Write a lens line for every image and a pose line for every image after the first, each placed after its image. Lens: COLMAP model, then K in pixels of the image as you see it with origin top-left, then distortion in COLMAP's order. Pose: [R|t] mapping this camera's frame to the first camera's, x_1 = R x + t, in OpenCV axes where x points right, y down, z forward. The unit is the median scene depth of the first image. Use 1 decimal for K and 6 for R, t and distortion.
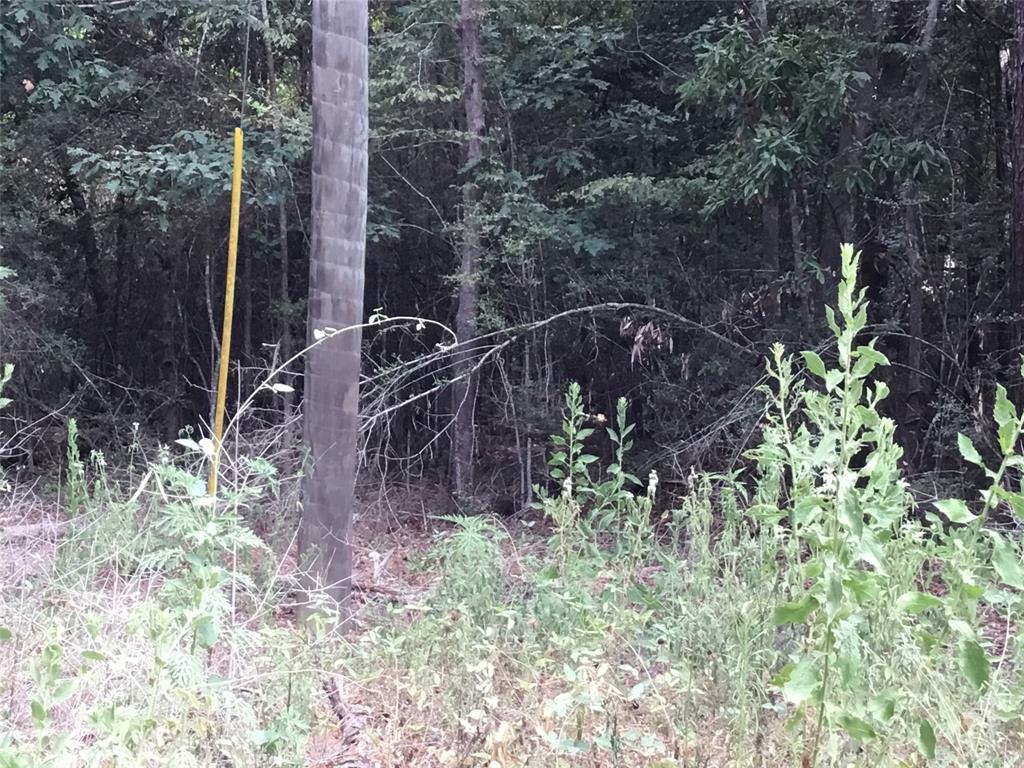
lens RADIAL K [[1885.4, 0, 512.3], [0, 1885.4, 382.8], [0, 0, 1]] dist [-0.031173, 0.000000]
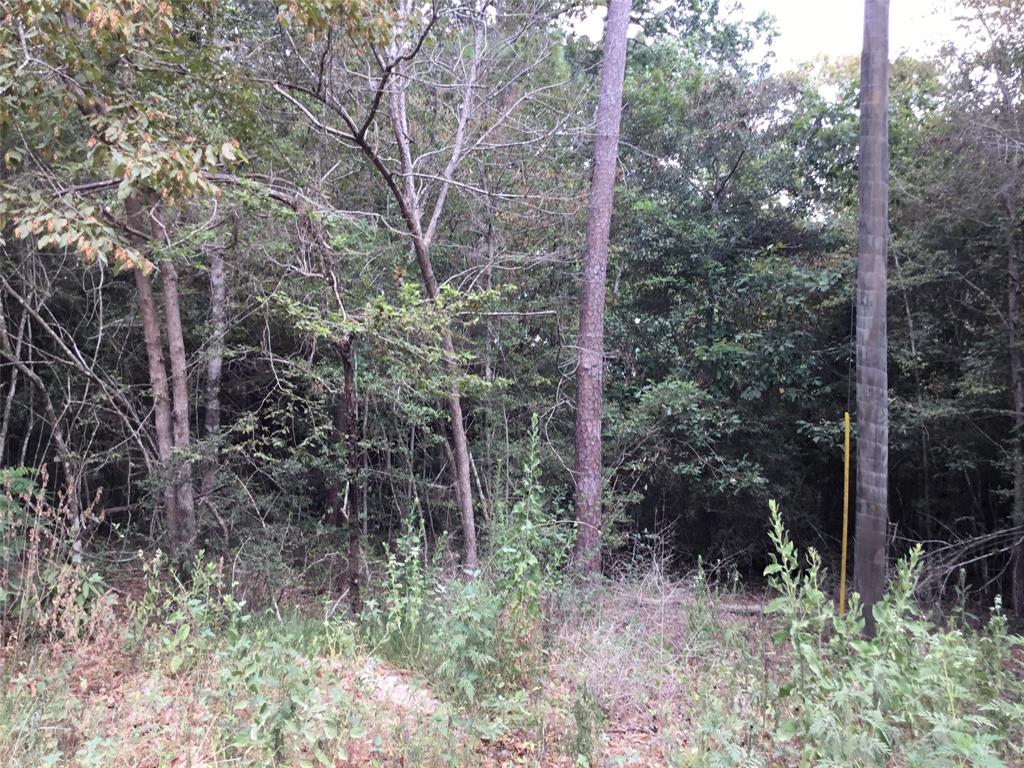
lens RADIAL K [[930.0, 0, 508.4], [0, 930.0, 381.9], [0, 0, 1]] dist [0.077649, 0.000000]
pose [[0.776251, -0.041131, -0.629081, 0.171817], [-0.054843, 0.989680, -0.132381, -0.014358], [0.628035, 0.137262, 0.765984, 0.011527]]
